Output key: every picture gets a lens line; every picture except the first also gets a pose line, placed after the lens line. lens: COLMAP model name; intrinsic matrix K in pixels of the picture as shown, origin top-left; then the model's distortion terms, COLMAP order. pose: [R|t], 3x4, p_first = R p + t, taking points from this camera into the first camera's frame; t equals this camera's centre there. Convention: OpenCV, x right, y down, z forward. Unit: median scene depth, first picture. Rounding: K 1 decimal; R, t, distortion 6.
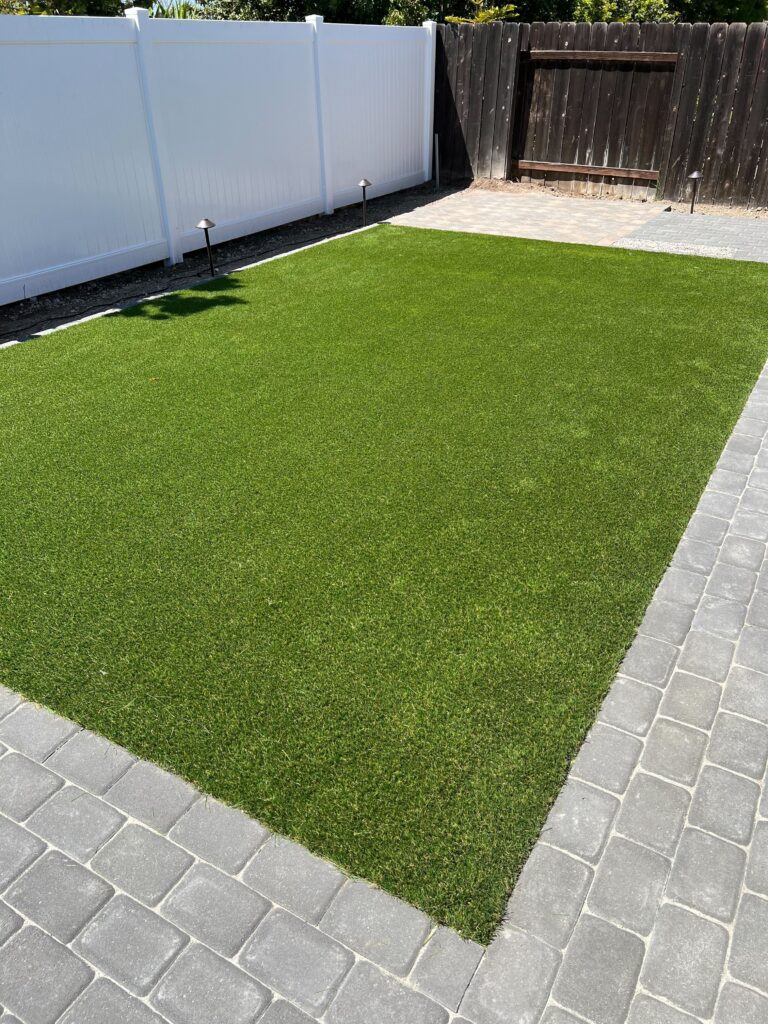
lens RADIAL K [[759.9, 0, 404.3], [0, 759.9, 511.9], [0, 0, 1]] dist [0.031677, -0.019666]
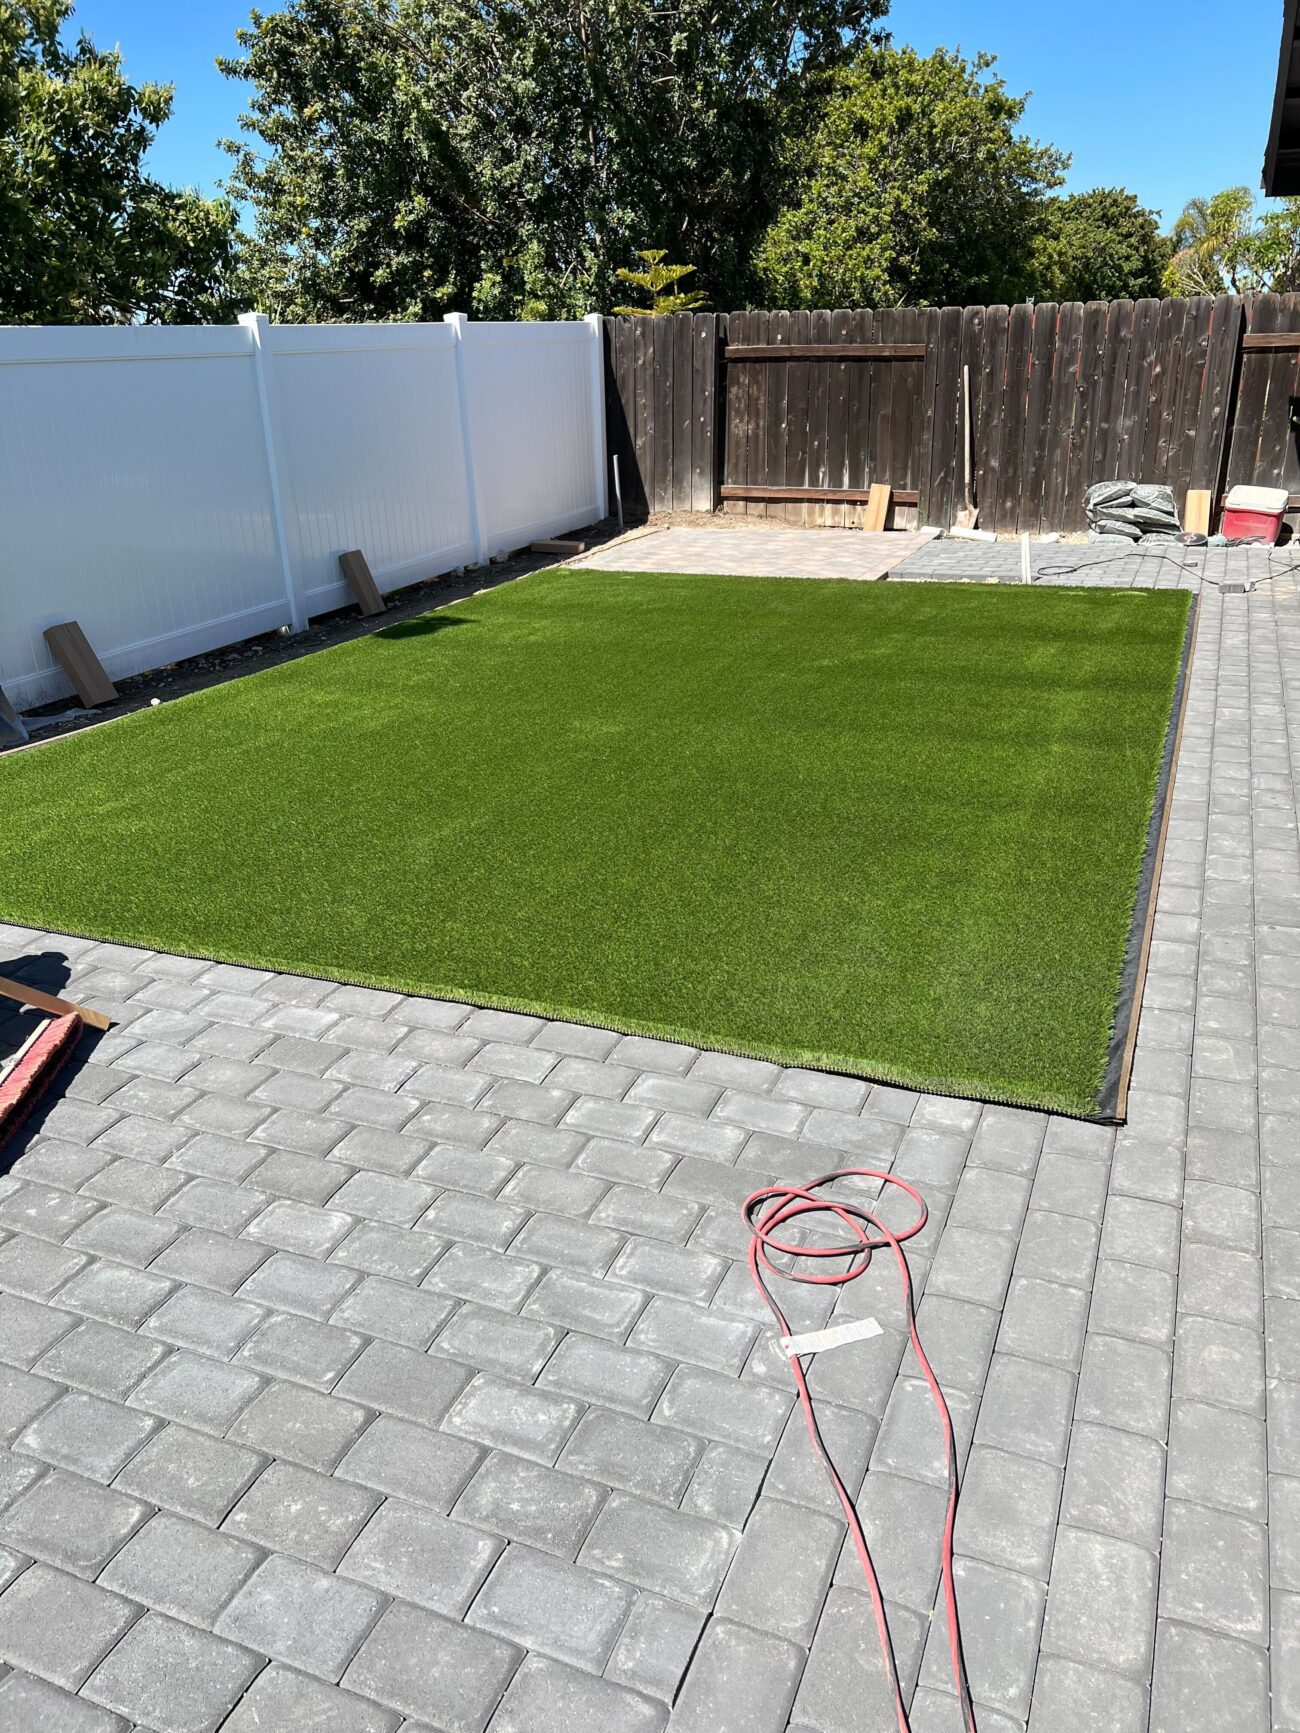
lens RADIAL K [[1283.0, 0, 643.0], [0, 1283.0, 876.7], [0, 0, 1]] dist [0.027939, -0.001089]
pose [[0.992811, -0.070440, 0.096766, -0.093607], [0.084130, 0.985760, -0.145597, 0.097975], [-0.085132, 0.152691, 0.984600, -0.177435]]
